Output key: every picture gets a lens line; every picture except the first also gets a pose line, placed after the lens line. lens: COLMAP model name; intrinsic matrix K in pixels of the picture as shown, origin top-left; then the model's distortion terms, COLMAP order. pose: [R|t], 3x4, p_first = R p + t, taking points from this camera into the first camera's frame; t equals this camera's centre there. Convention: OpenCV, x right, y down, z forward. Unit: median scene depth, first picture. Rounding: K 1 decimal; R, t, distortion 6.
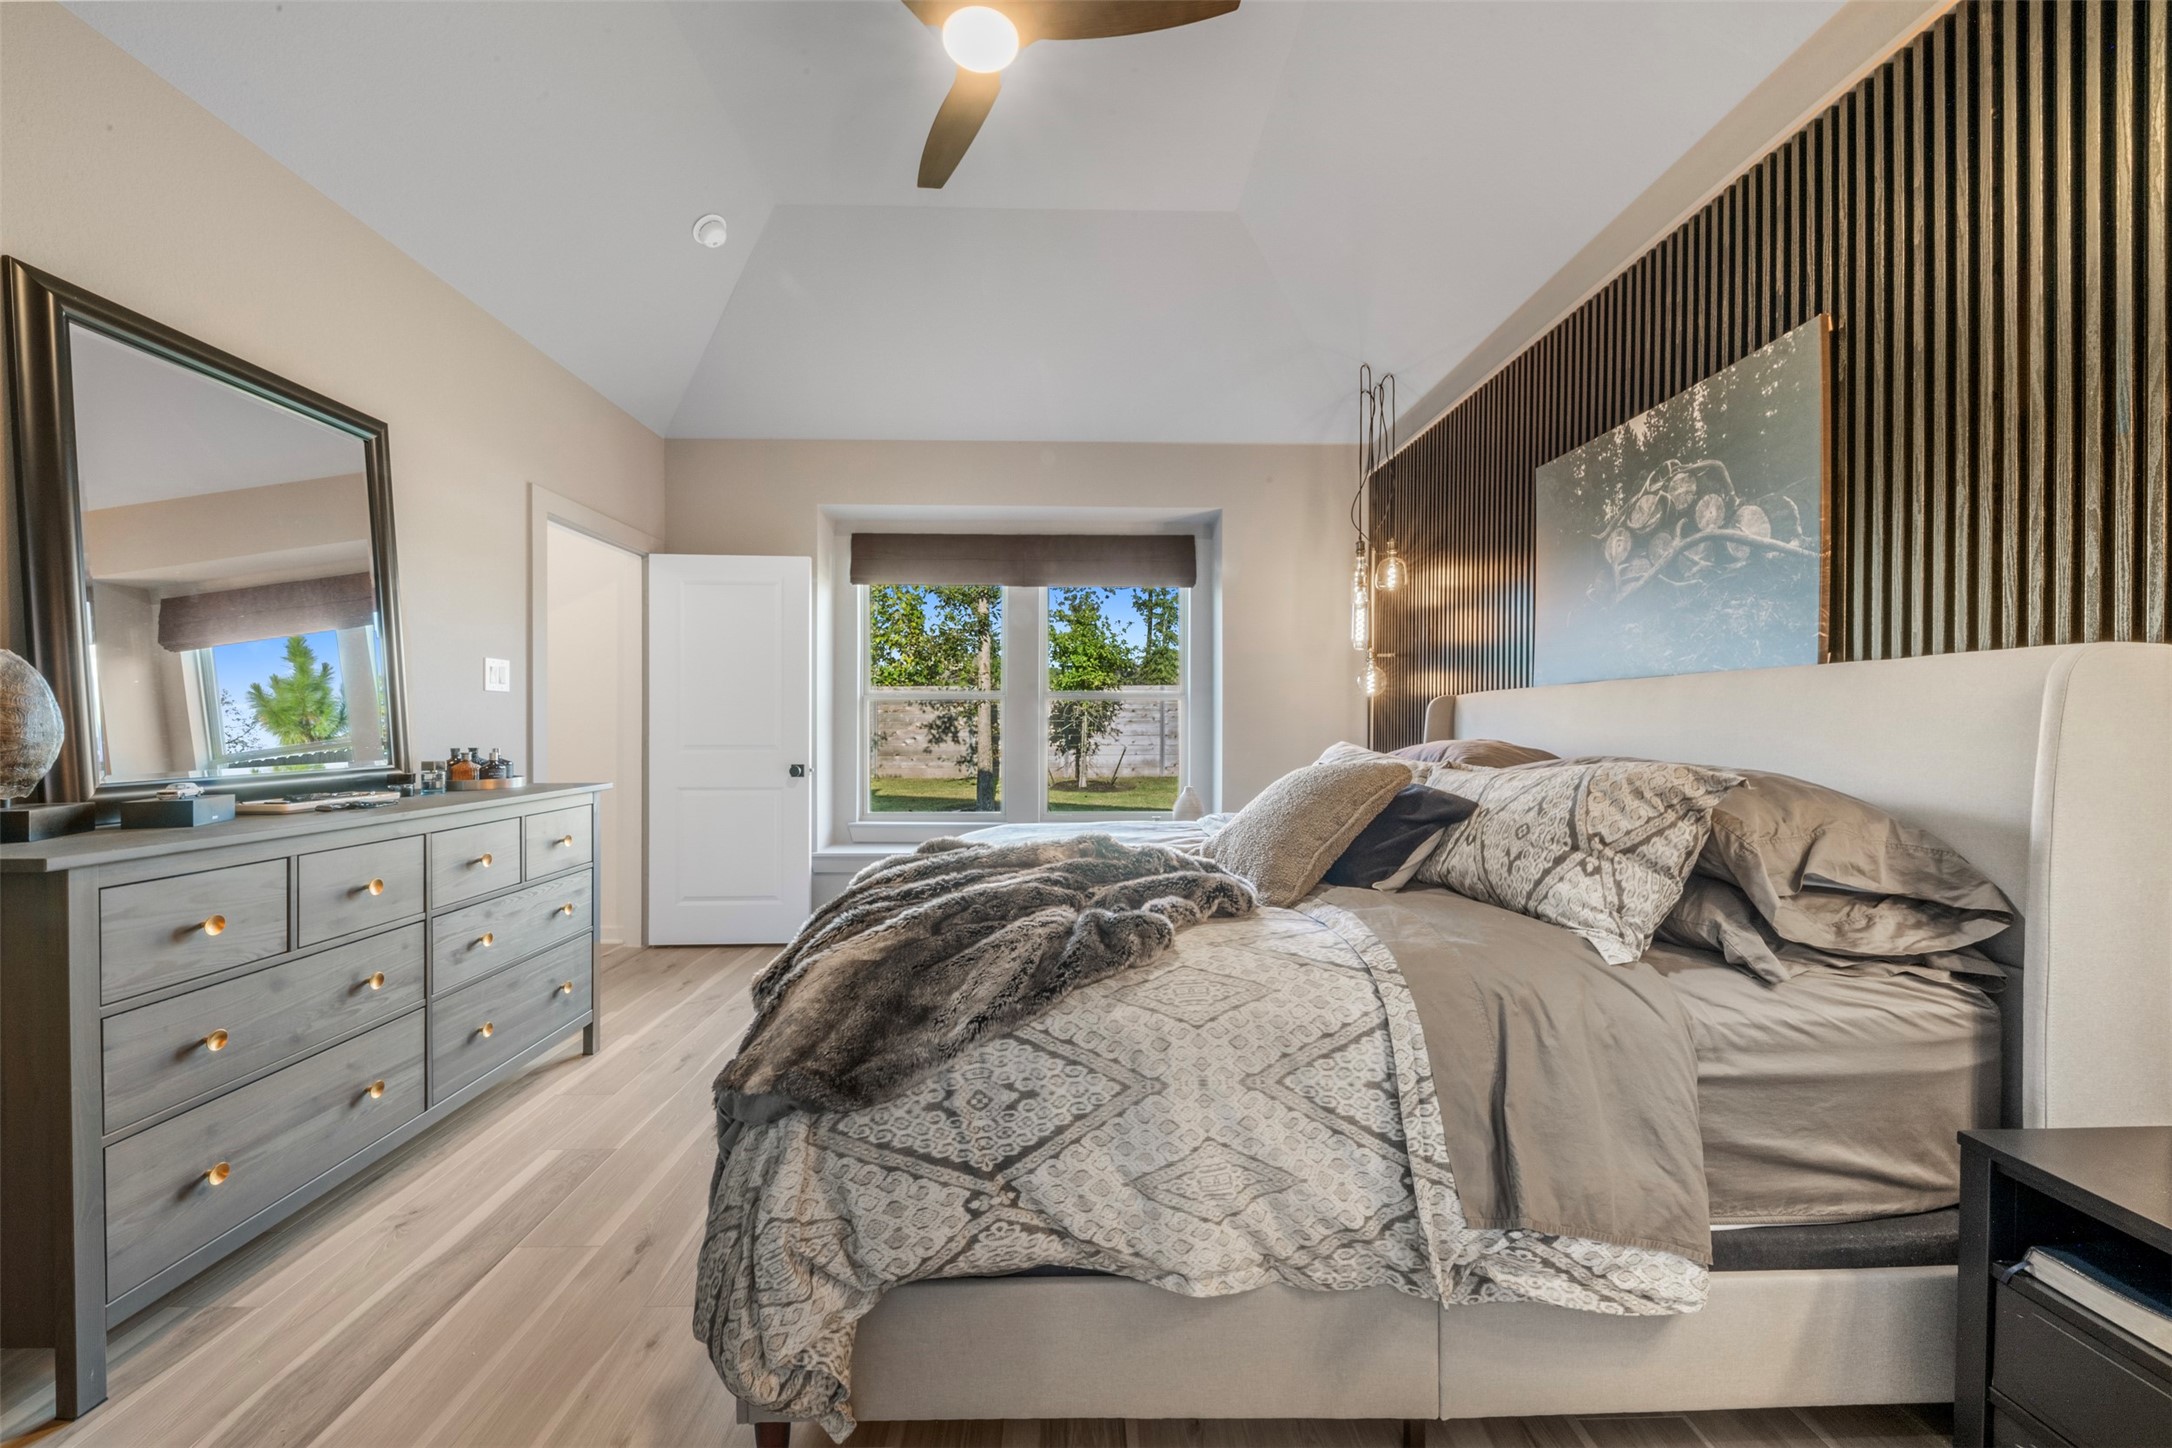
lens RADIAL K [[794.2, 0, 1079.9], [0, 794.2, 731.9], [0, 0, 1]] dist [-0.002781, -0.000153]
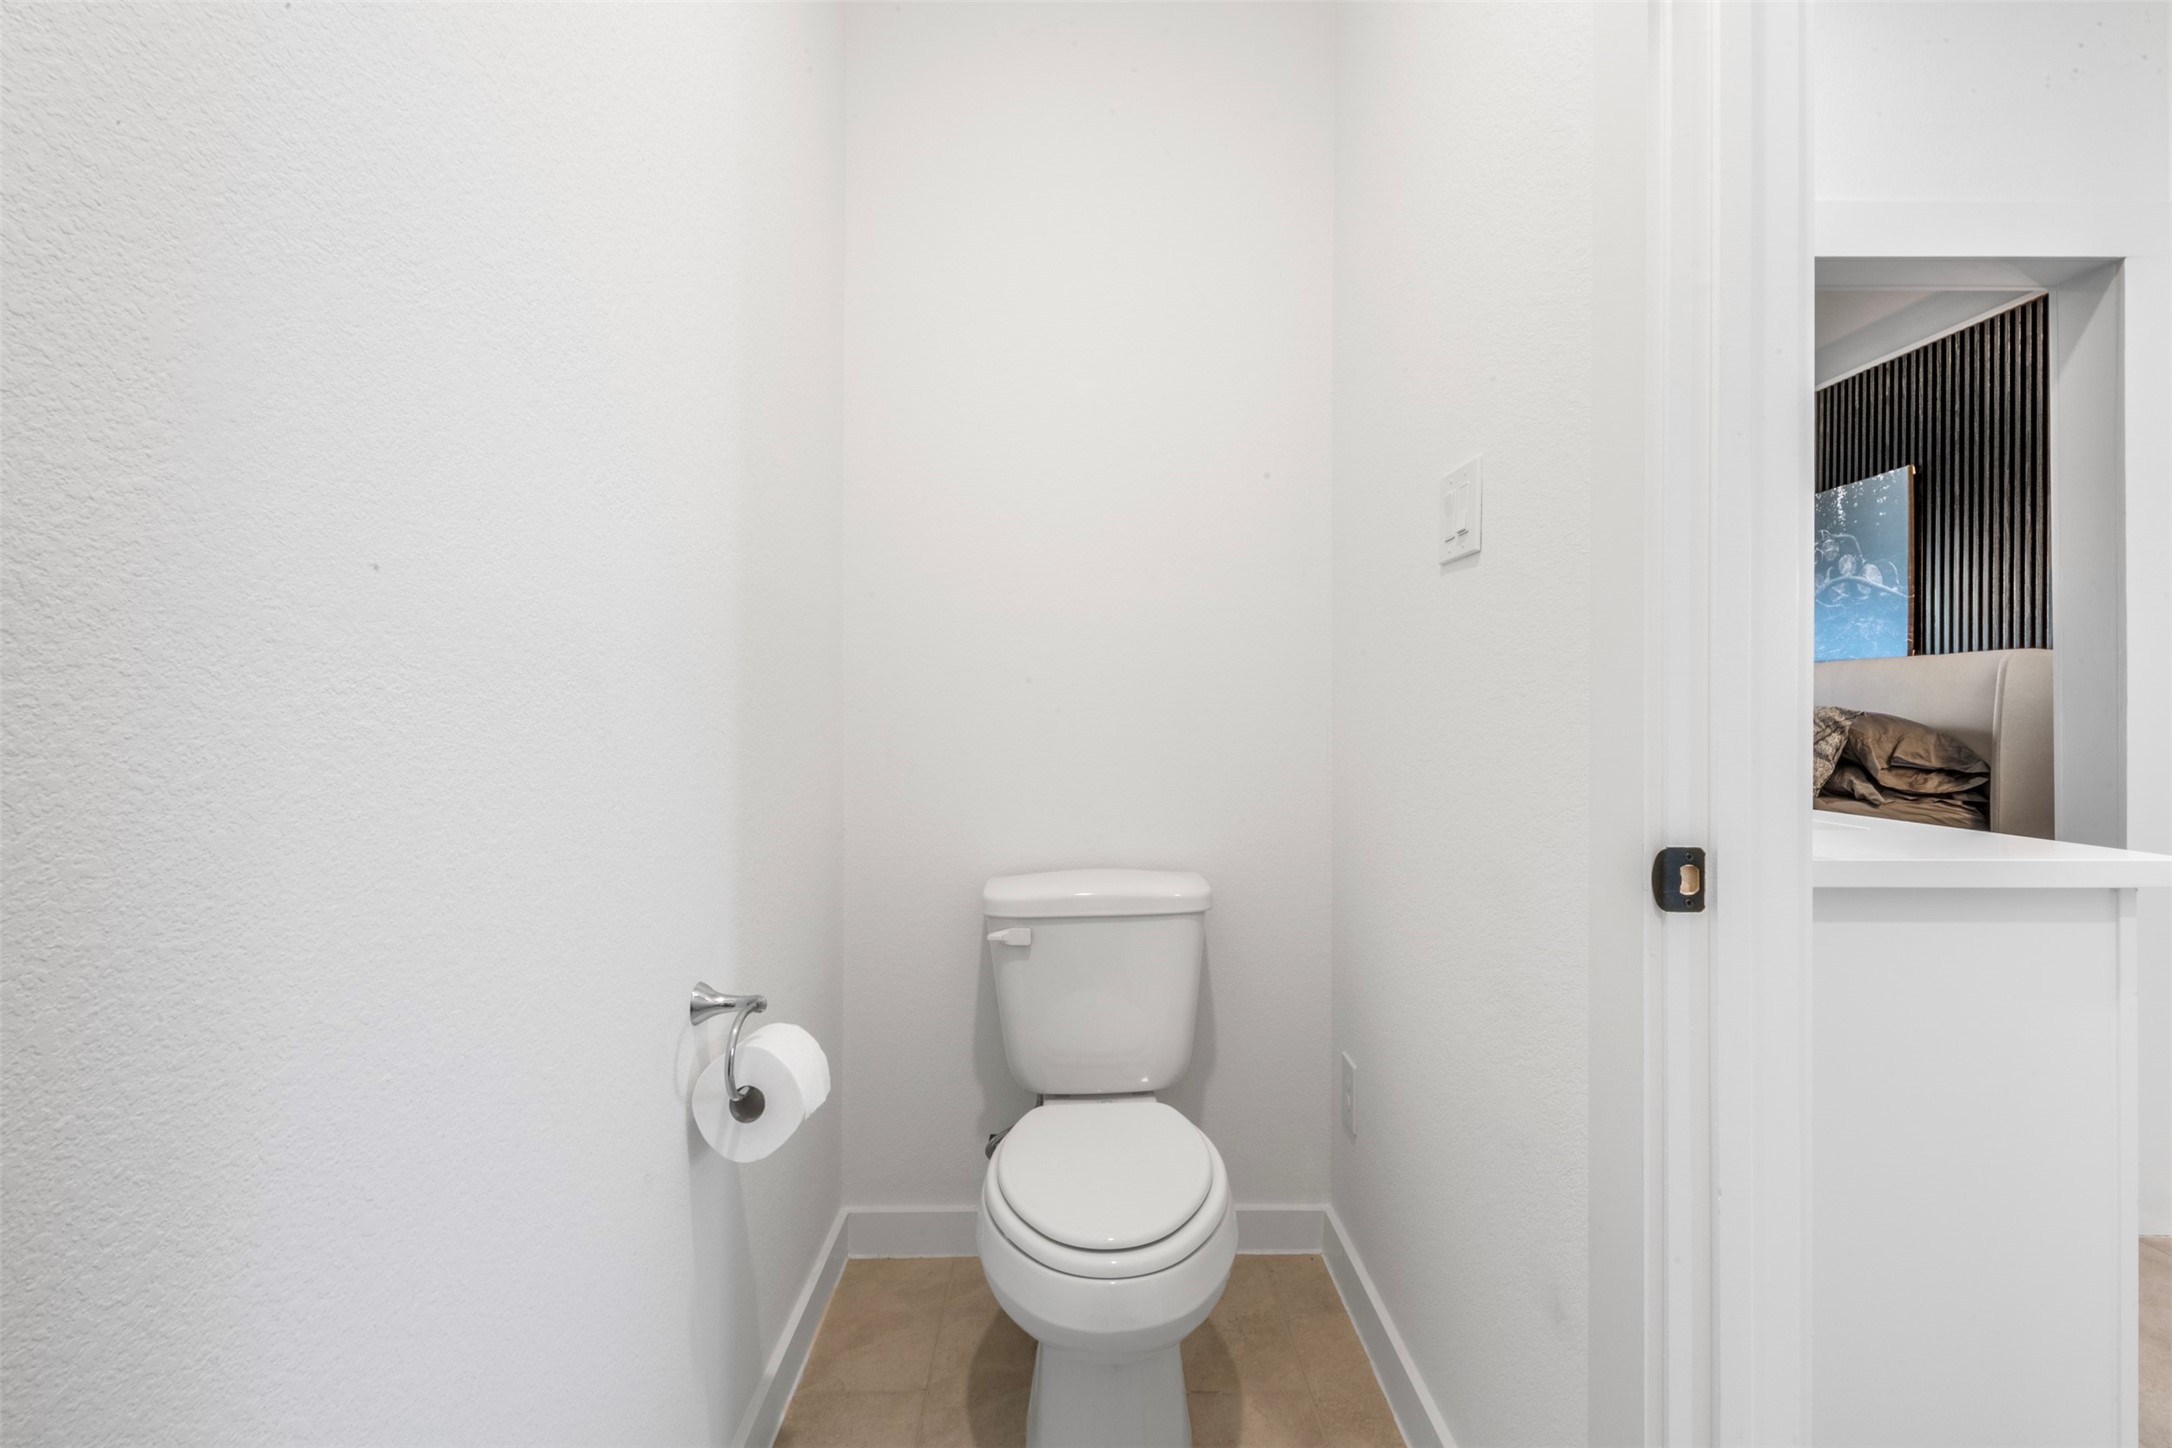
lens RADIAL K [[934.3, 0, 1090.6], [0, 934.3, 713.3], [0, 0, 1]] dist [0.003231, 0.000266]
pose [[0.999935, 0.000819, -0.011403, -1.126084], [-0.000924, 0.999957, -0.009246, 0.082203], [0.011395, 0.009256, 0.999892, -1.432401]]
